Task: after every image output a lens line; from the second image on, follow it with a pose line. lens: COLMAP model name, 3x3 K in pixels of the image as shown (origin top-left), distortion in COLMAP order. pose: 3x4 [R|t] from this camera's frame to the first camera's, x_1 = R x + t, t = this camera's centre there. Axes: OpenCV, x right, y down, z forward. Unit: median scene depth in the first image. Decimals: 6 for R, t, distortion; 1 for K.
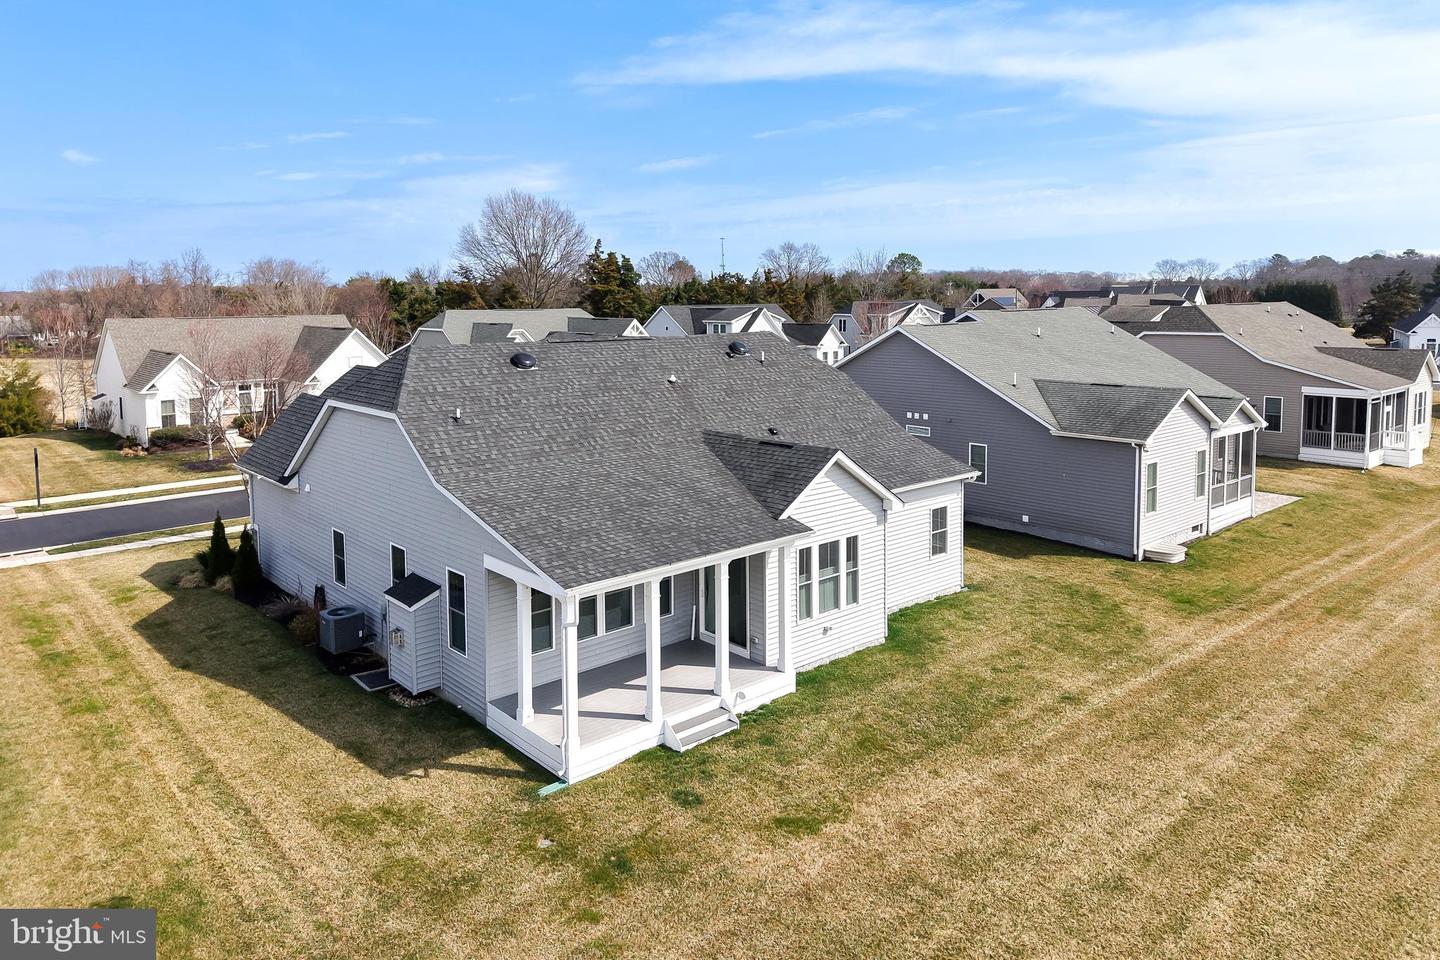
lens RADIAL K [[968.1, 0, 675.0], [0, 968.1, 336.7], [0, 0, 1]] dist [0.052699, -0.078130]
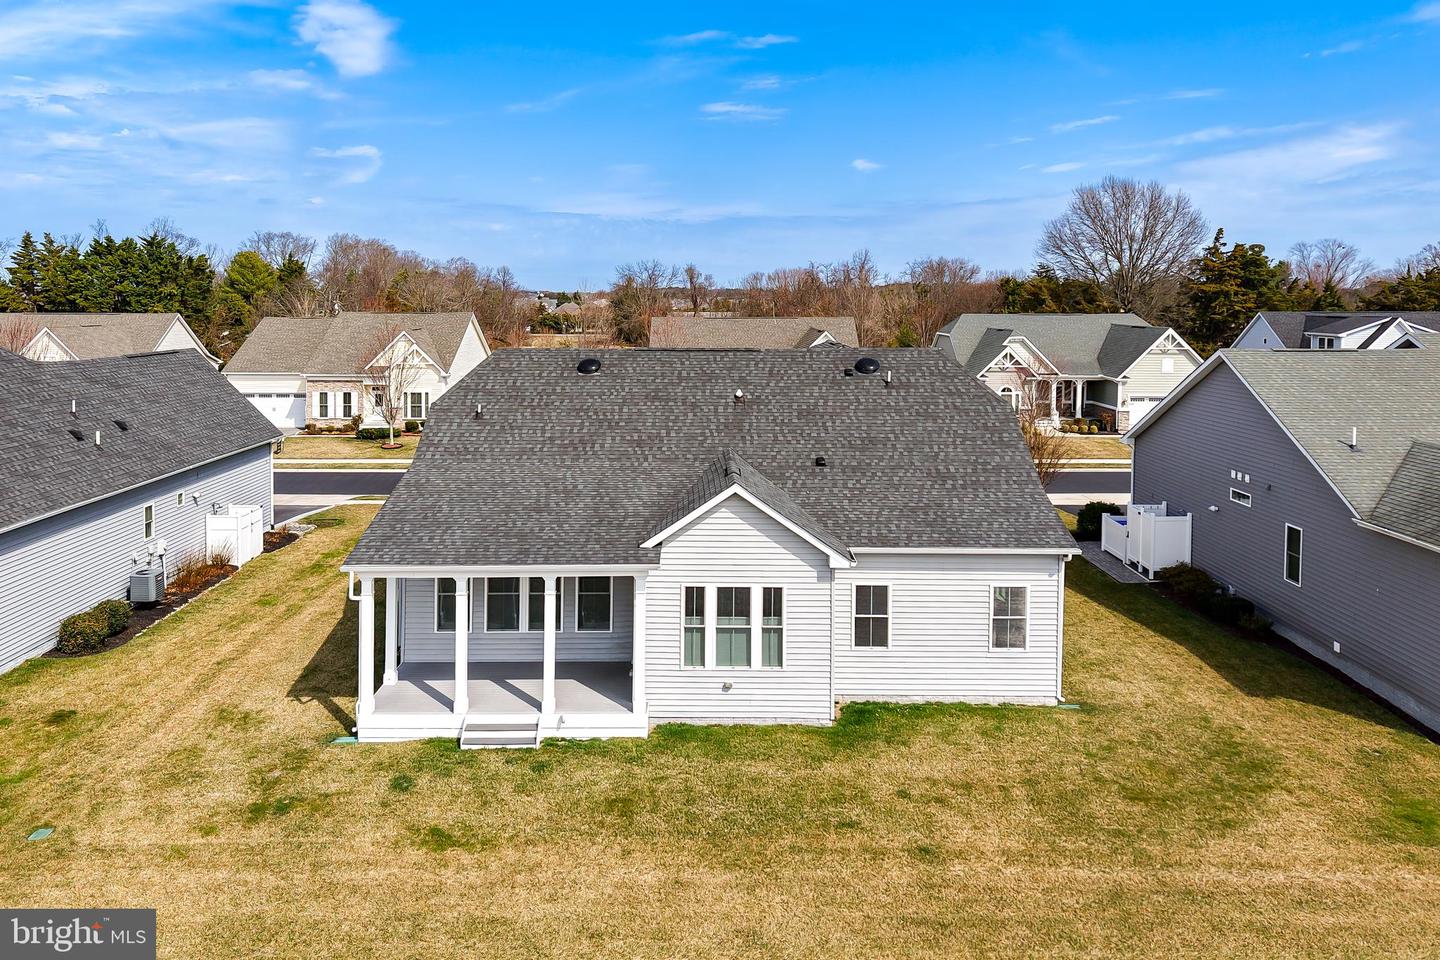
lens RADIAL K [[1048.3, 0, 694.0], [0, 1048.3, 290.5], [0, 0, 1]] dist [0.007084, -0.000563]
pose [[0.754755, 0.000730, -0.656007, 0.761211], [-0.030221, 0.998976, -0.033658, -0.025216], [0.655310, 0.045229, 0.754004, 0.245865]]
